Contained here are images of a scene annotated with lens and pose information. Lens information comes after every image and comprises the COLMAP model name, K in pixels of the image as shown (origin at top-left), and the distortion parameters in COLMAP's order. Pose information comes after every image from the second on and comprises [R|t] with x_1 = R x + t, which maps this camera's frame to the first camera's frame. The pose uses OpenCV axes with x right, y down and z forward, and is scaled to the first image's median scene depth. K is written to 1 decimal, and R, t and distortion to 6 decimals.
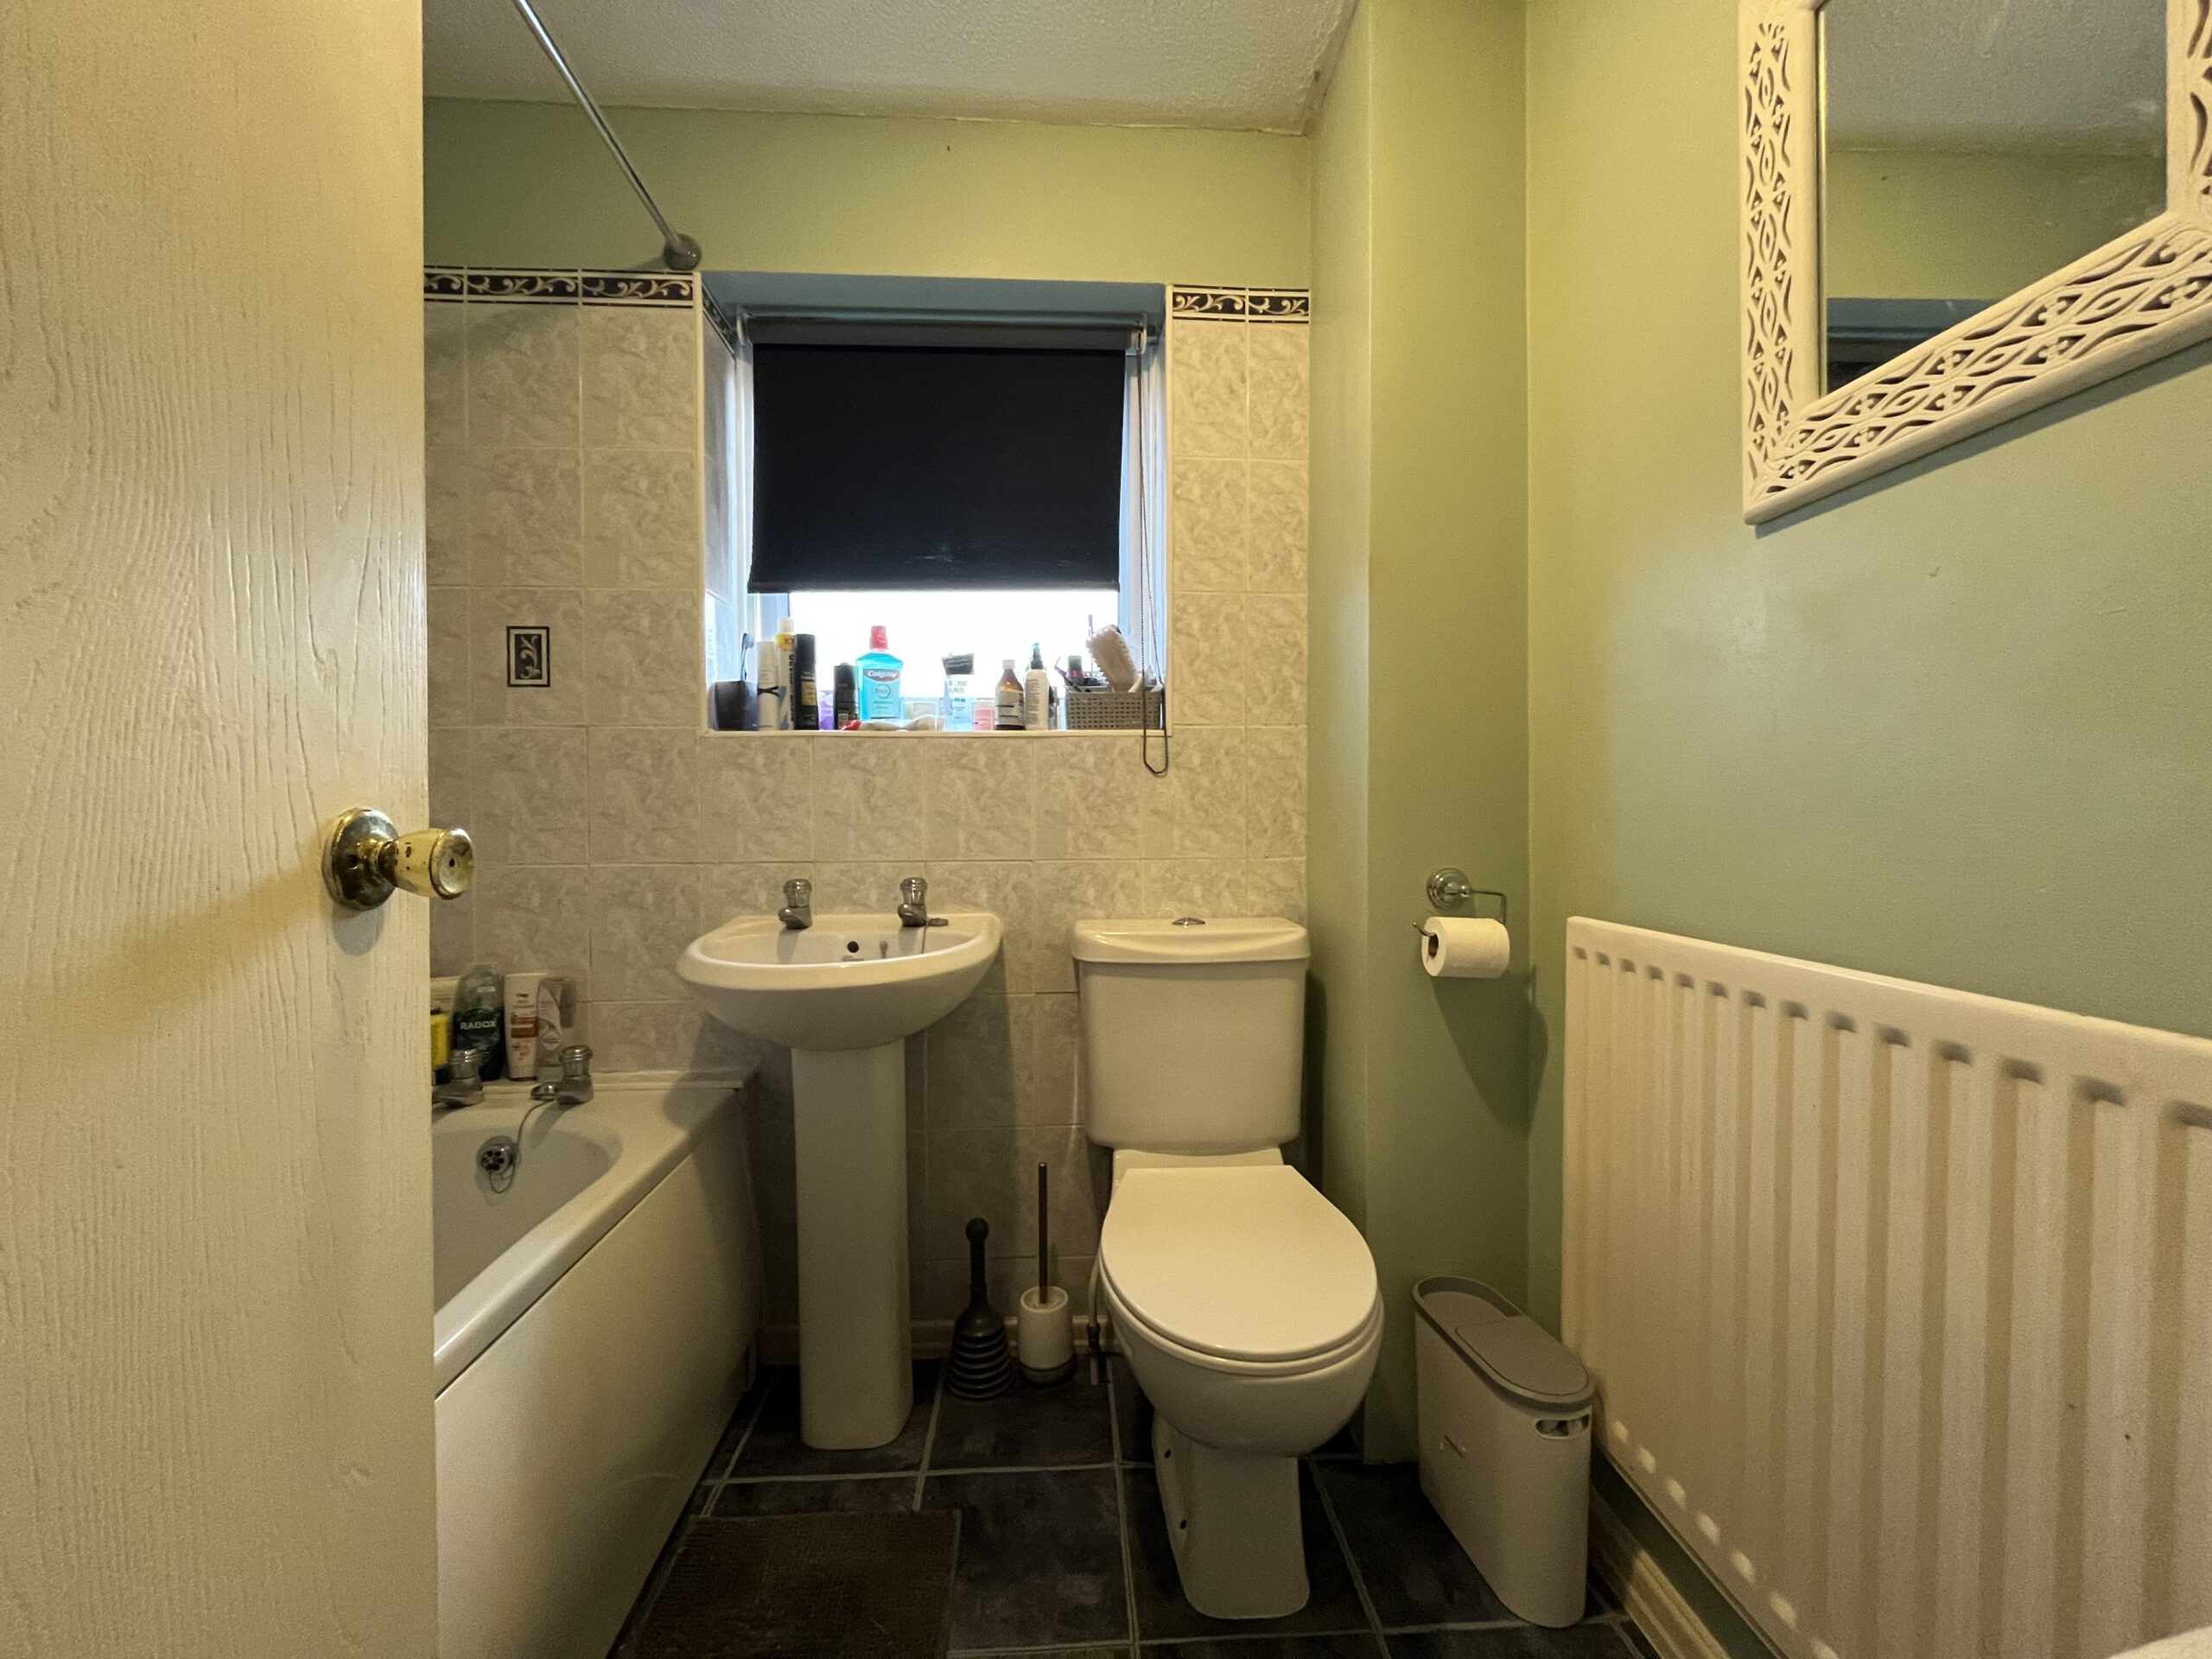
lens RADIAL K [[903.6, 0, 1104.0], [0, 903.6, 829.1], [0, 0, 1]] dist [-0.003094, -0.000363]
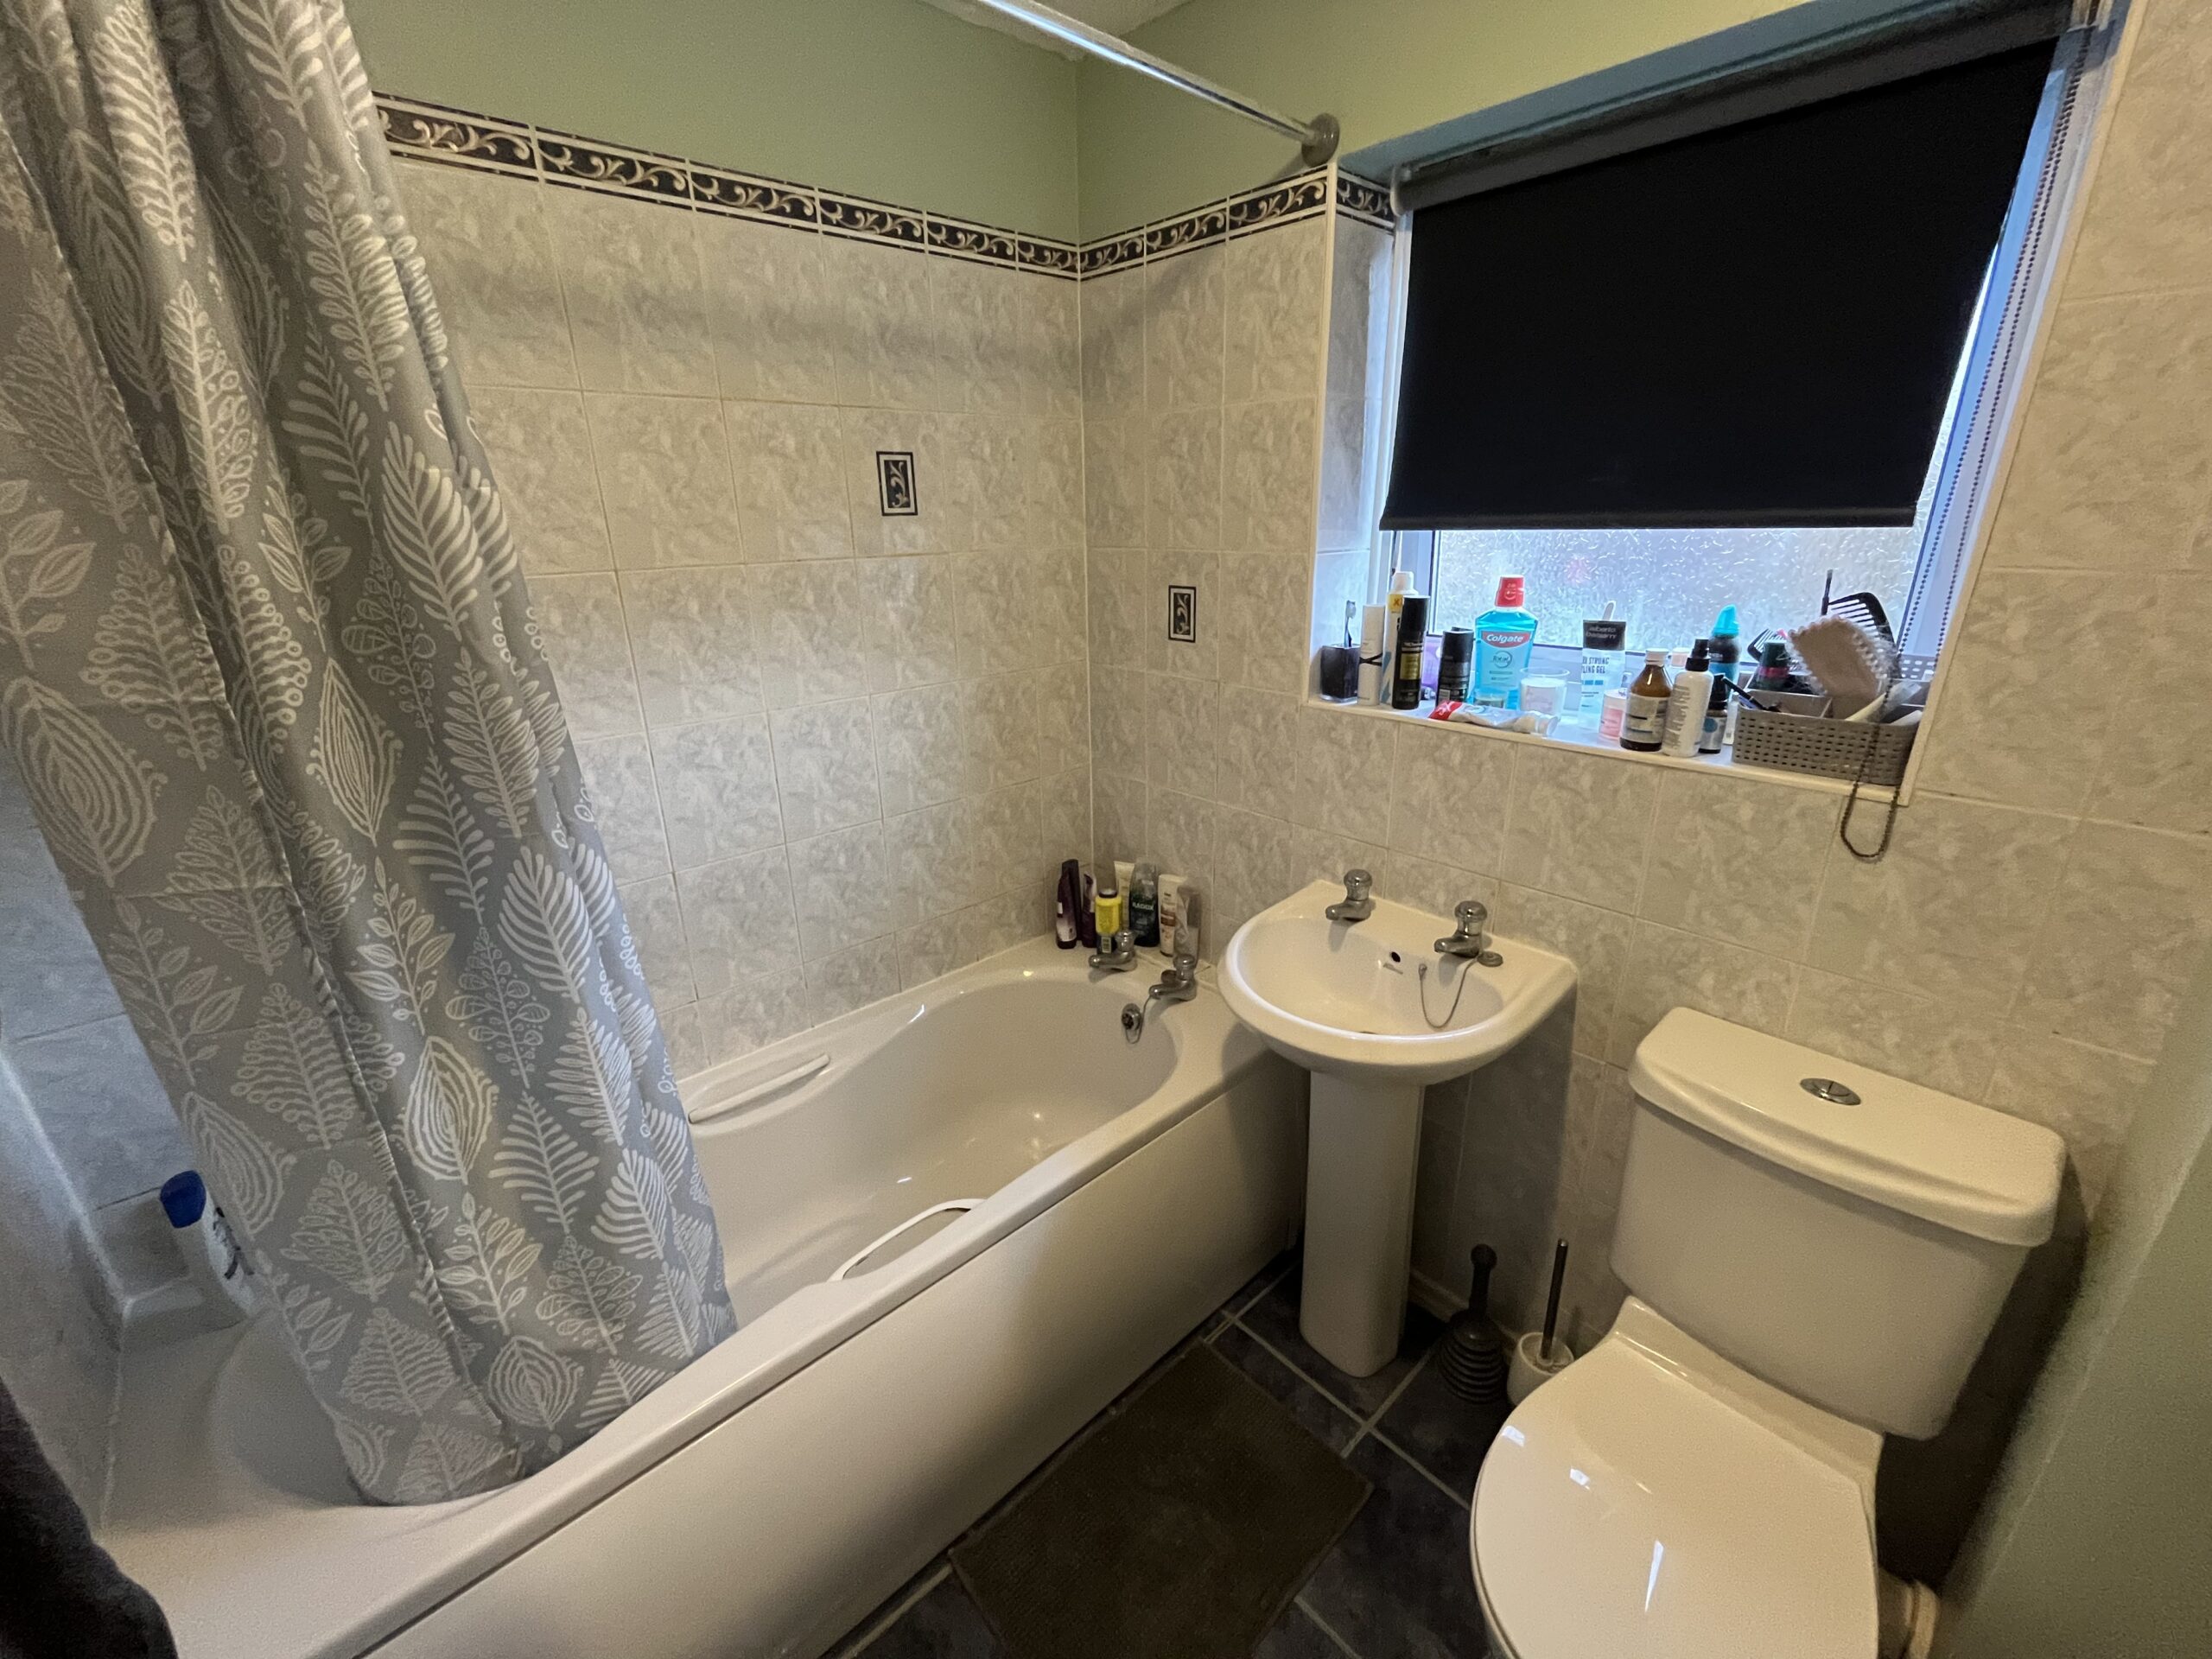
lens RADIAL K [[903.6, 0, 1105.8], [0, 903.6, 836.5], [0, 0, 1]] dist [-0.003094, -0.000363]
pose [[0.631931, 0.256815, -0.731238, 0.193695], [0.000358, 0.943406, 0.331639, -0.301629], [0.775025, -0.209835, 0.596076, 0.199508]]
